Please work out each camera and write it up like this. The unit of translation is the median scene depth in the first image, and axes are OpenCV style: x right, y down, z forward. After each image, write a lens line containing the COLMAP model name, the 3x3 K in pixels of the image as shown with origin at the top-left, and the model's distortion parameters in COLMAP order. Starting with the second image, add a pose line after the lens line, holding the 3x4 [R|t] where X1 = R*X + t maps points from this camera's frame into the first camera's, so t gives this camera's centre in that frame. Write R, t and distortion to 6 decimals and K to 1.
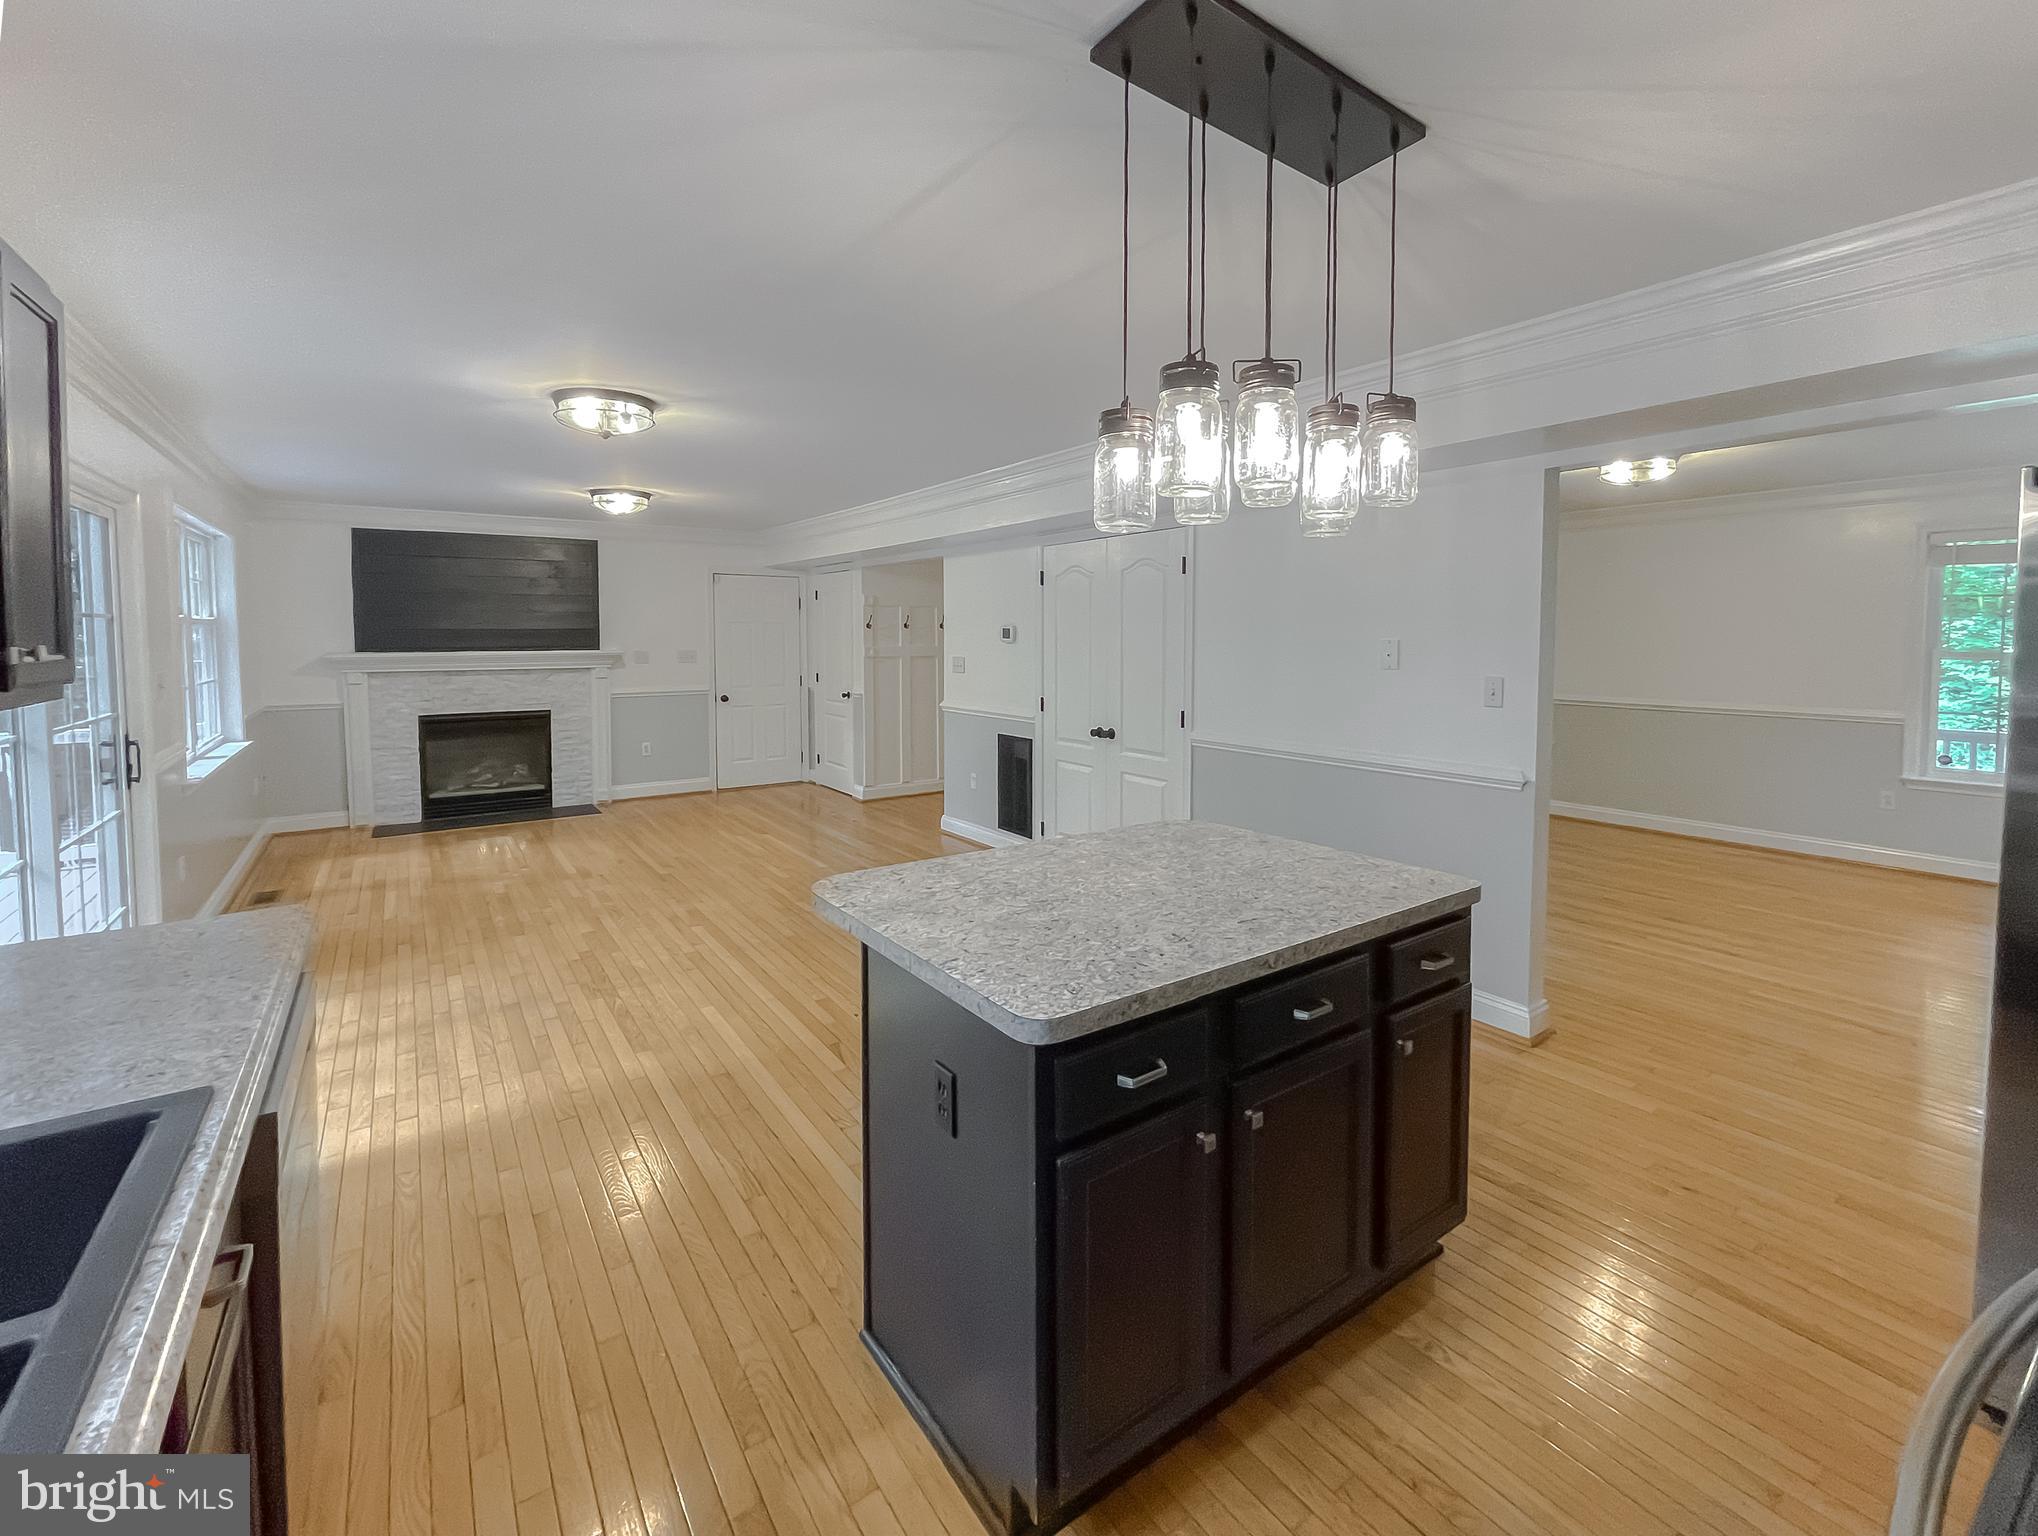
lens RADIAL K [[883.1, 0, 1028.9], [0, 883.1, 676.5], [0, 0, 1]] dist [0.001013, -0.000429]
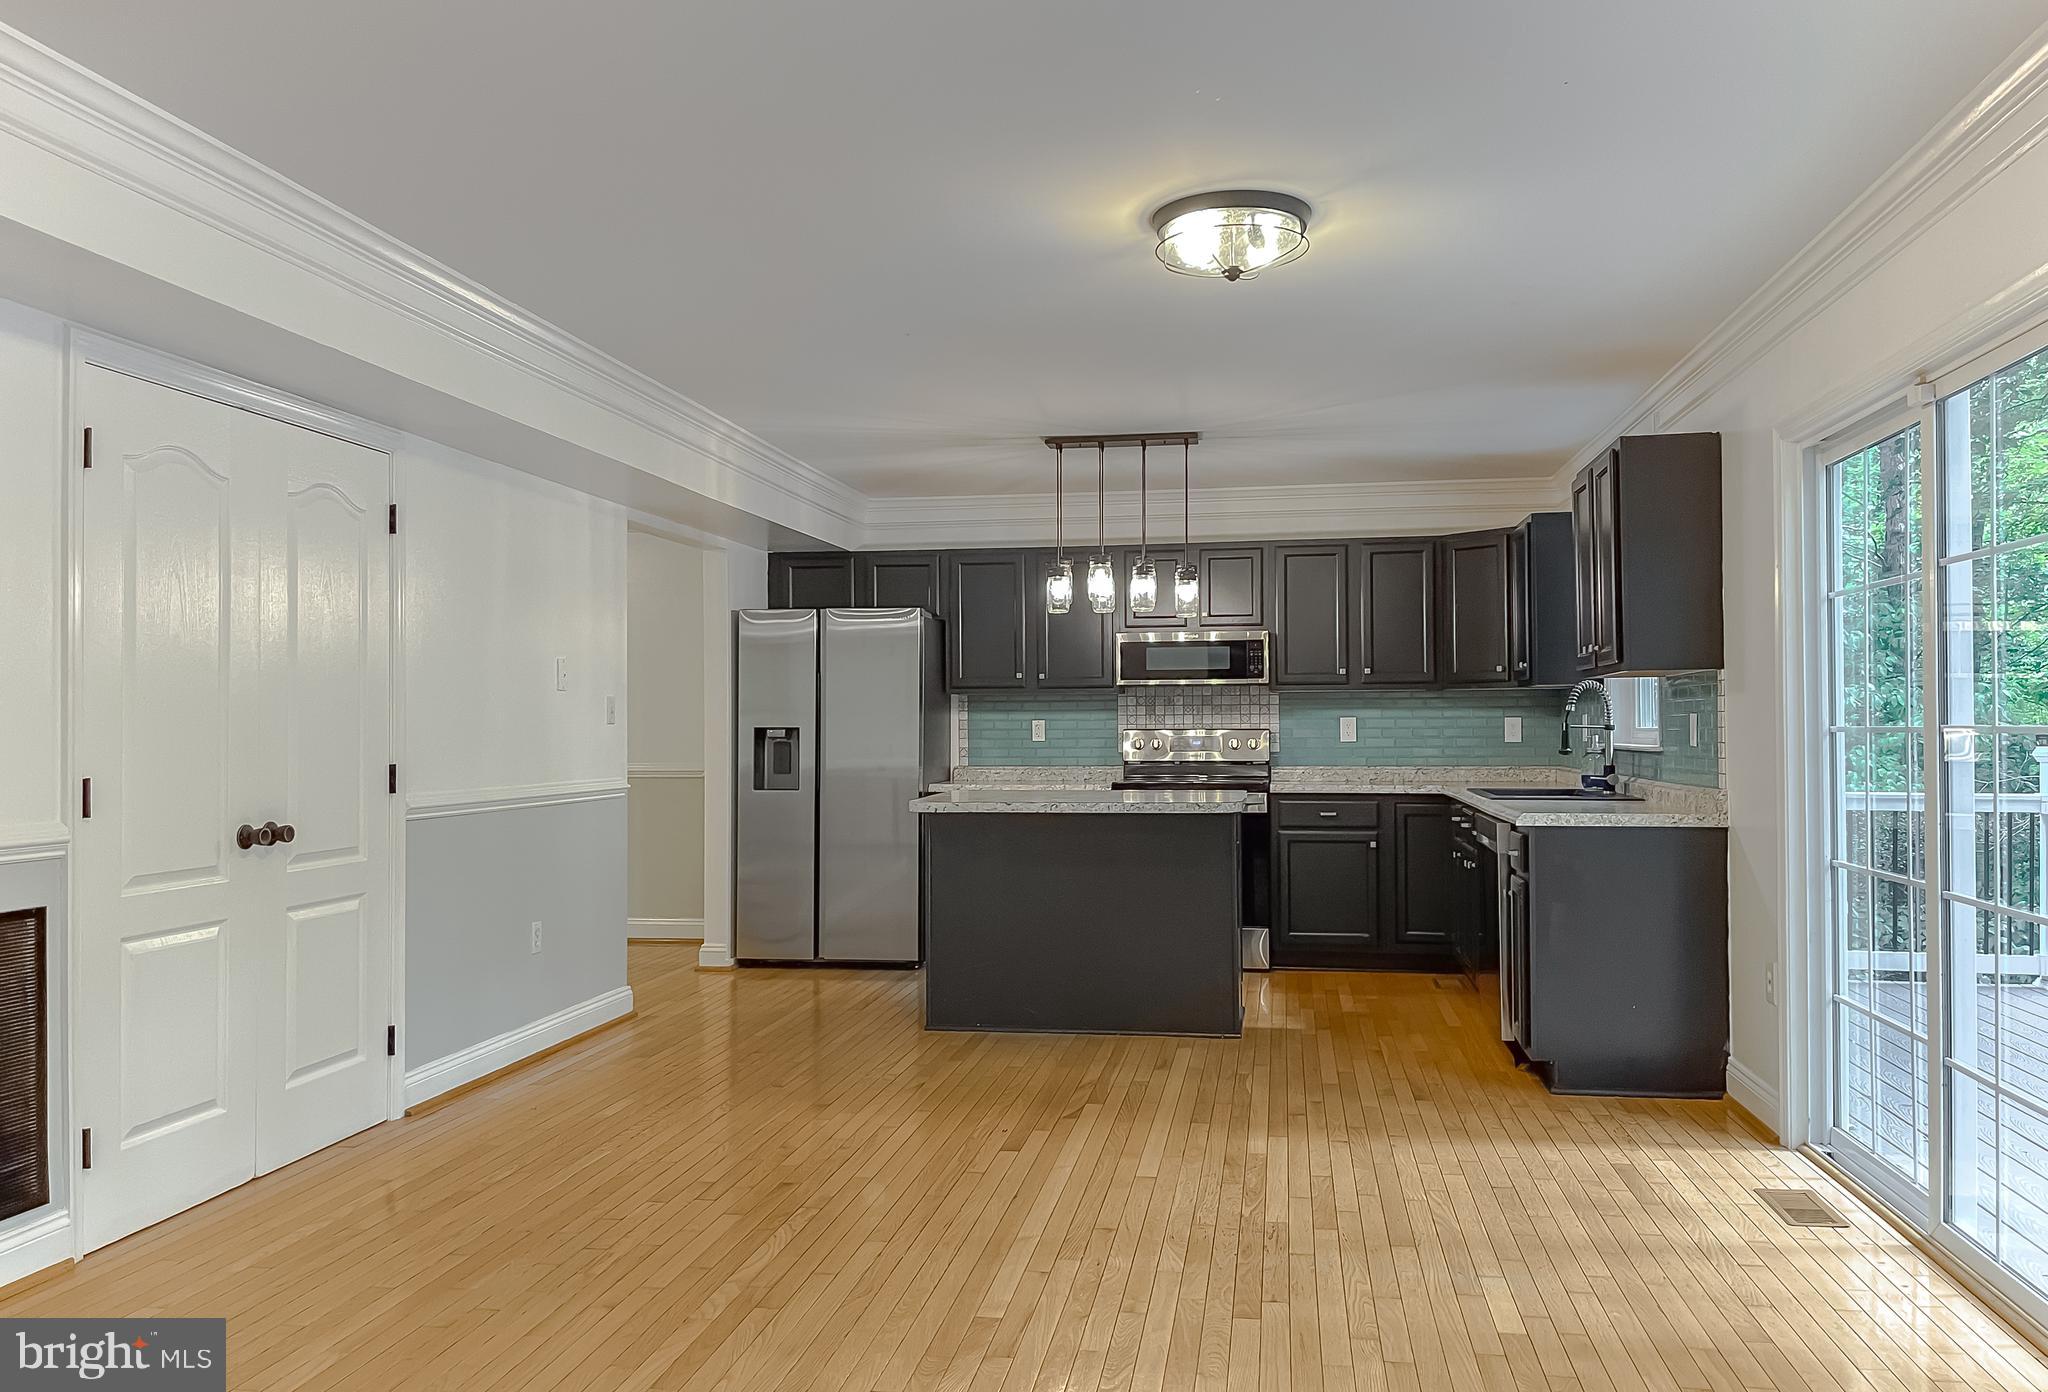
lens RADIAL K [[1552.8, 0, 1021.5], [0, 1552.8, 703.8], [0, 0, 1]] dist [0.034300, -0.005514]
pose [[-0.707366, 0.015421, 0.706679, -0.788021], [0.039790, 0.999045, 0.018028, -0.005051], [-0.705726, 0.040871, -0.707305, 1.305892]]
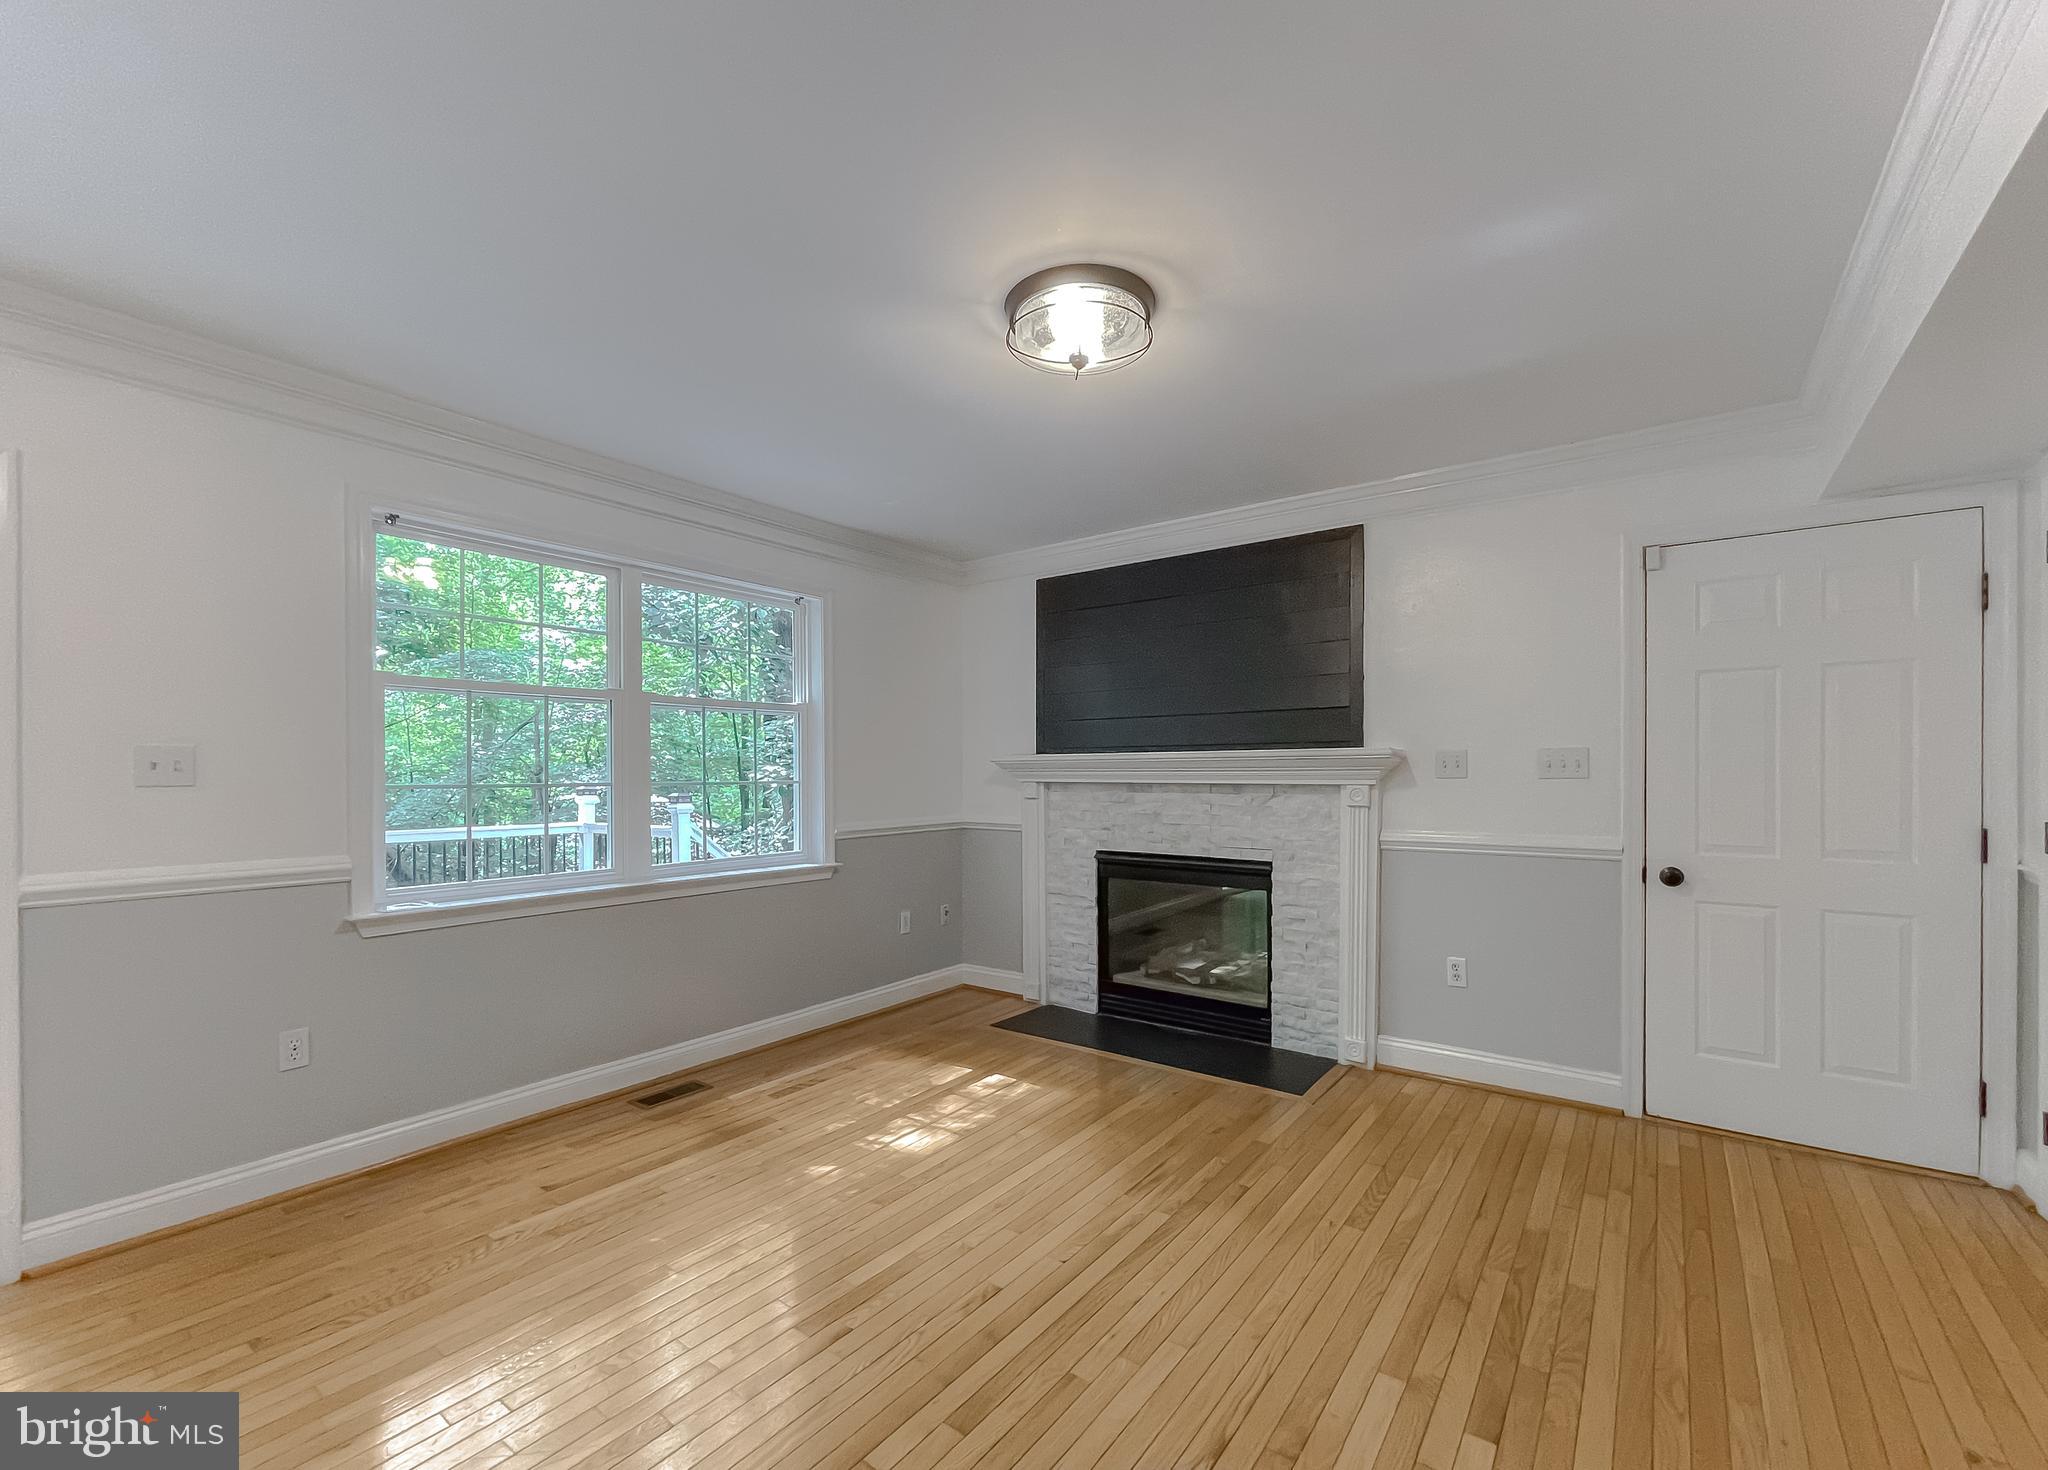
lens RADIAL K [[858.6, 0, 1026.0], [0, 858.6, 772.2], [0, 0, 1]] dist [-0.001350, -0.000350]
pose [[0.308107, 0.000338, -0.951352, -0.138551], [-0.045775, 0.998847, -0.014470, -0.003135], [0.950250, 0.048006, 0.307767, 1.022184]]
